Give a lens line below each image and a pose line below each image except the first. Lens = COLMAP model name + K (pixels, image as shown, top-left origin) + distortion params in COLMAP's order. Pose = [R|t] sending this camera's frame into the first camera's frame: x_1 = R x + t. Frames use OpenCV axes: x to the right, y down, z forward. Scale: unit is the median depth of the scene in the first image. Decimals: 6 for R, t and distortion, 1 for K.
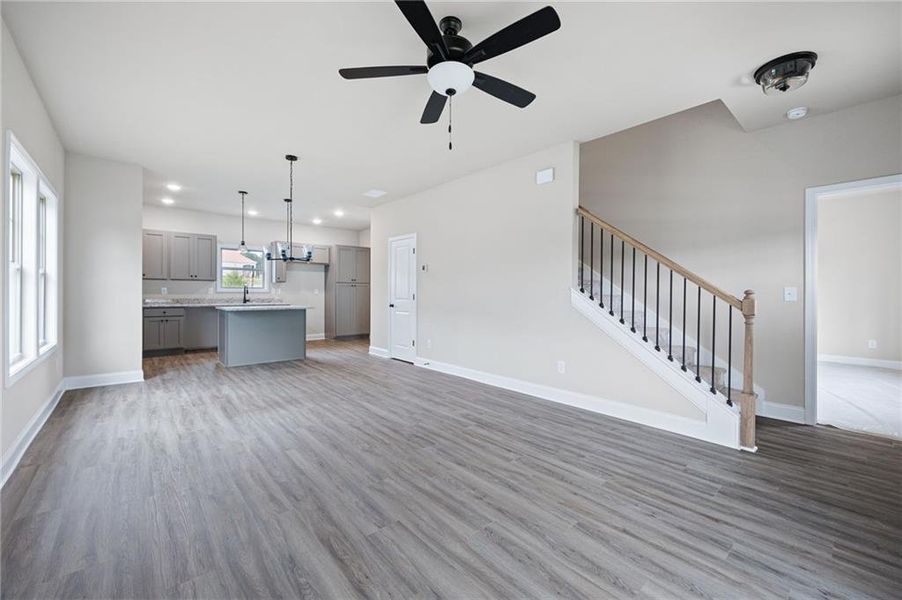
lens RADIAL K [[364.1, 0, 454.0], [0, 364.1, 291.4], [0, 0, 1]] dist [-0.000502, -0.000096]
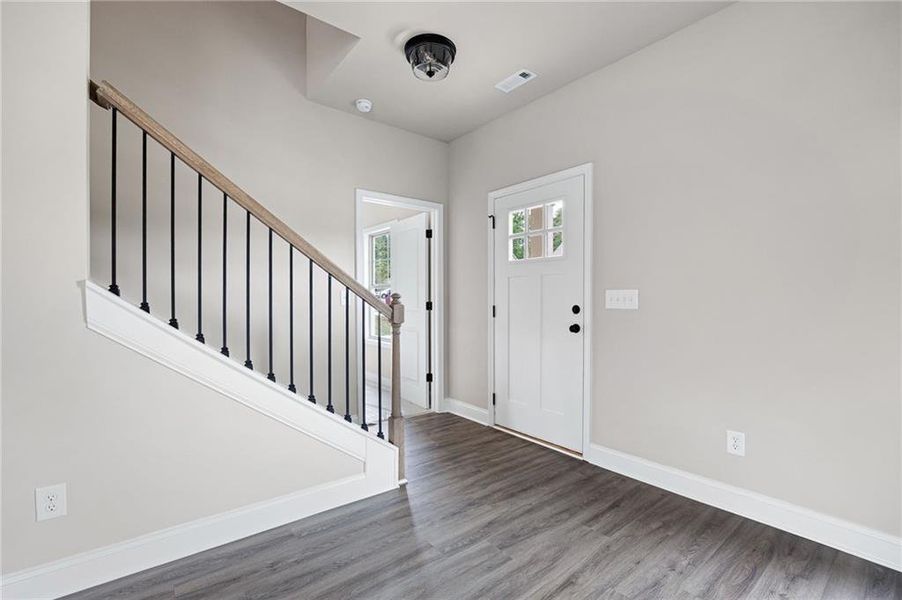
lens RADIAL K [[399.2, 0, 452.7], [0, 399.2, 303.8], [0, 0, 1]] dist [-0.018855, -0.000039]
pose [[0.052344, -0.018639, 0.998455, -0.094884], [-0.004114, 0.999813, 0.018880, 0.002278], [-0.998621, -0.005096, 0.052257, 0.796484]]
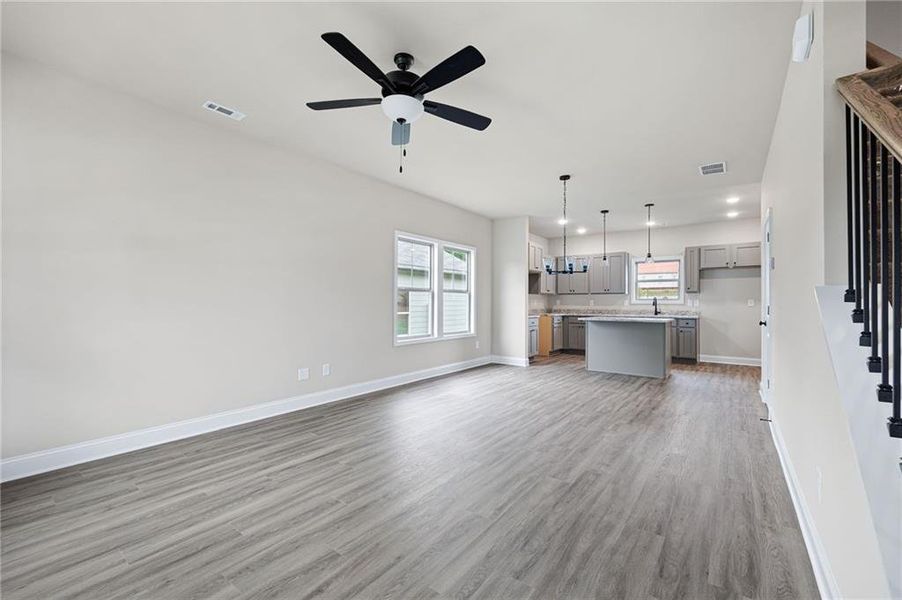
lens RADIAL K [[374.9, 0, 454.3], [0, 374.9, 295.1], [0, 0, 1]] dist [-0.002195, -0.000107]
pose [[0.207343, -0.023122, -0.977995, 0.856052], [-0.001548, 0.999712, -0.023963, 0.008679], [0.978267, 0.006483, 0.207247, 0.698745]]
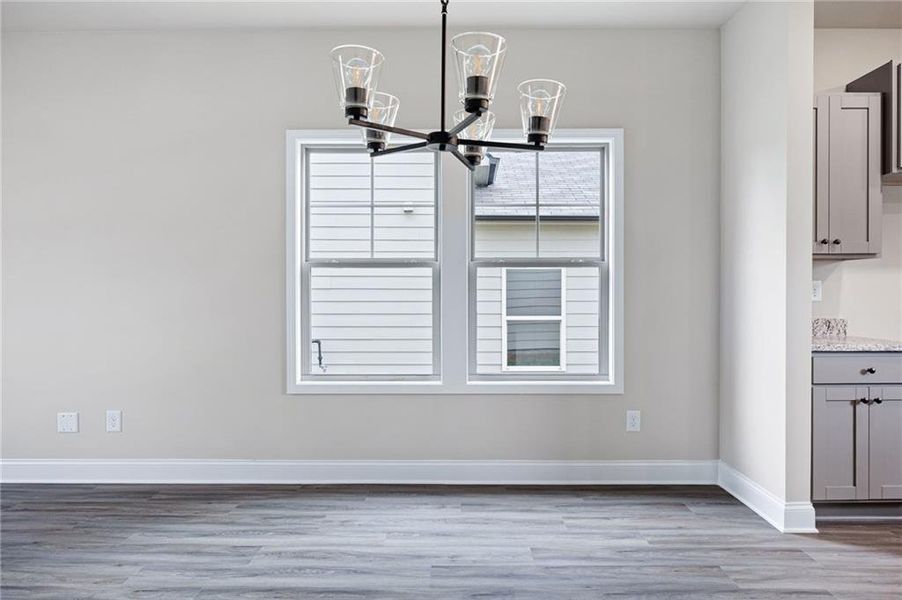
lens RADIAL K [[585.1, 0, 470.1], [0, 585.1, 303.2], [0, 0, 1]] dist [-0.008015, 0.000069]
pose [[-0.664545, 0.015643, -0.747085, -0.305122], [-0.002025, 0.999739, 0.022735, -0.010964], [0.747246, 0.016621, -0.664340, 1.909901]]
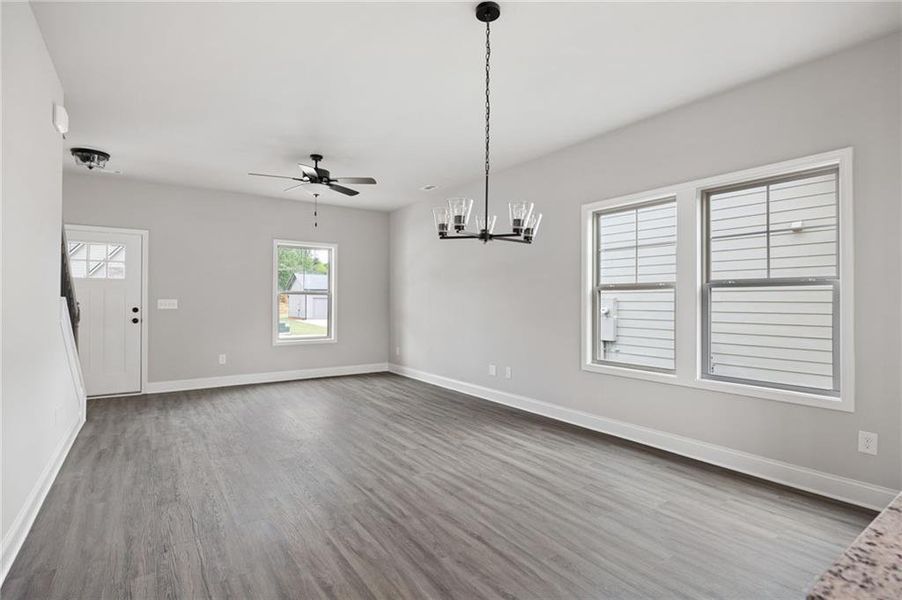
lens RADIAL K [[452.4, 0, 455.7], [0, 452.4, 302.9], [0, 0, 1]] dist [-0.015421, -0.000529]
pose [[-0.993017, -0.009844, 0.117558, -0.726512], [-0.009751, 0.999952, 0.001367, -0.014106], [-0.117566, 0.000211, -0.993065, 2.366680]]
